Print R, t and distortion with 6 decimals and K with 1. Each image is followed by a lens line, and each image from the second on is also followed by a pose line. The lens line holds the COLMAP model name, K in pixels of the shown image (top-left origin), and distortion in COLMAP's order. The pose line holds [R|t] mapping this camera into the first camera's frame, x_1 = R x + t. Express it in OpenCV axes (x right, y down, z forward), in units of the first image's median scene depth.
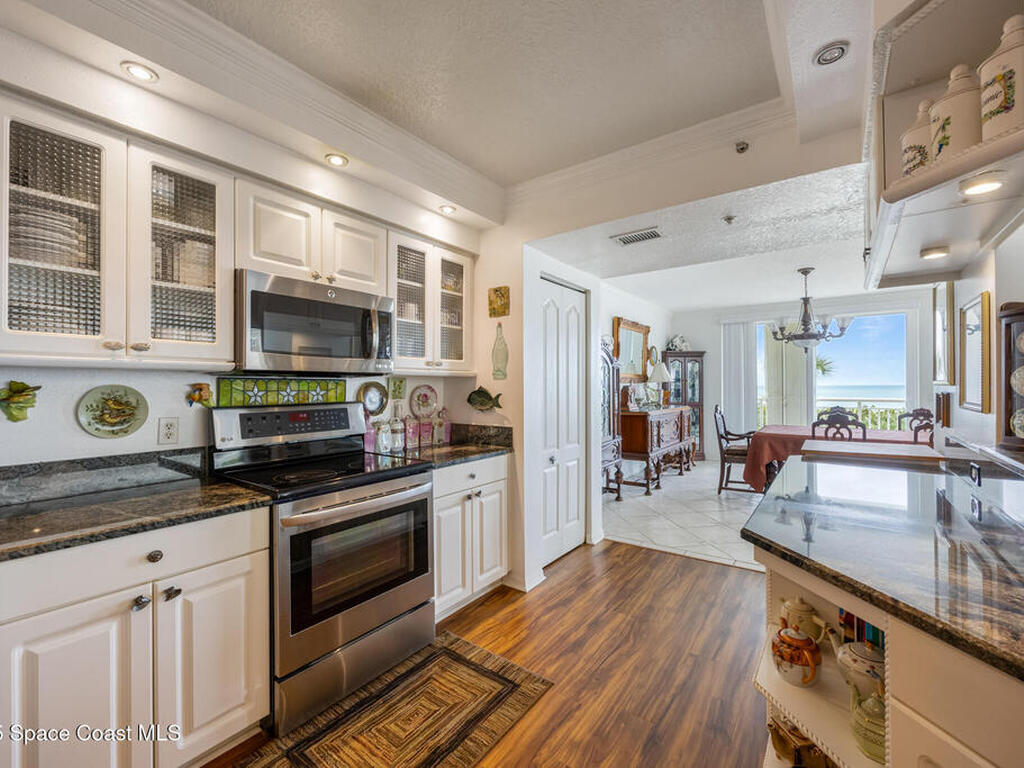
lens RADIAL K [[439.8, 0, 509.9], [0, 439.8, 386.9], [0, 0, 1]] dist [-0.004061, -0.000857]
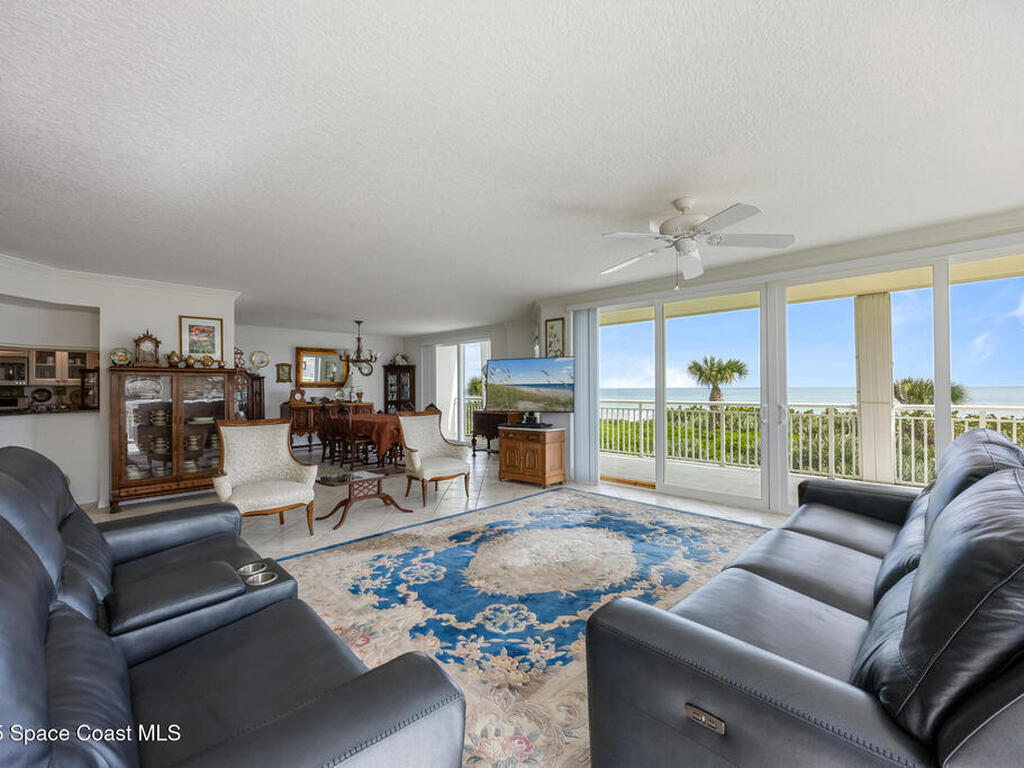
lens RADIAL K [[439.8, 0, 509.9], [0, 439.8, 386.9], [0, 0, 1]] dist [-0.004061, -0.000857]
pose [[0.984796, 0.005671, -0.173622, 2.864420], [-0.006041, 0.999980, -0.001606, -0.034171], [0.173609, 0.002631, 0.984811, -1.012878]]
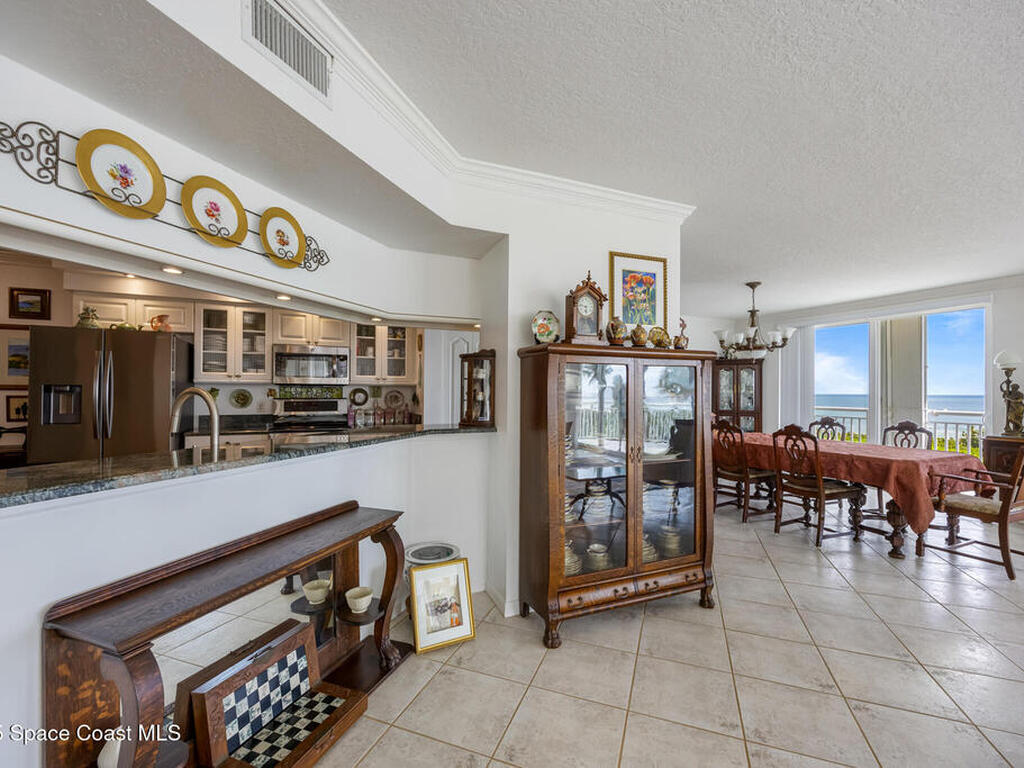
lens RADIAL K [[439.8, 0, 509.9], [0, 439.8, 386.9], [0, 0, 1]] dist [-0.004061, -0.000857]
pose [[0.849241, 0.010598, -0.527899, 1.359539], [-0.014152, 0.999896, -0.002693, -0.023422], [0.527816, 0.009758, 0.849303, -0.312737]]
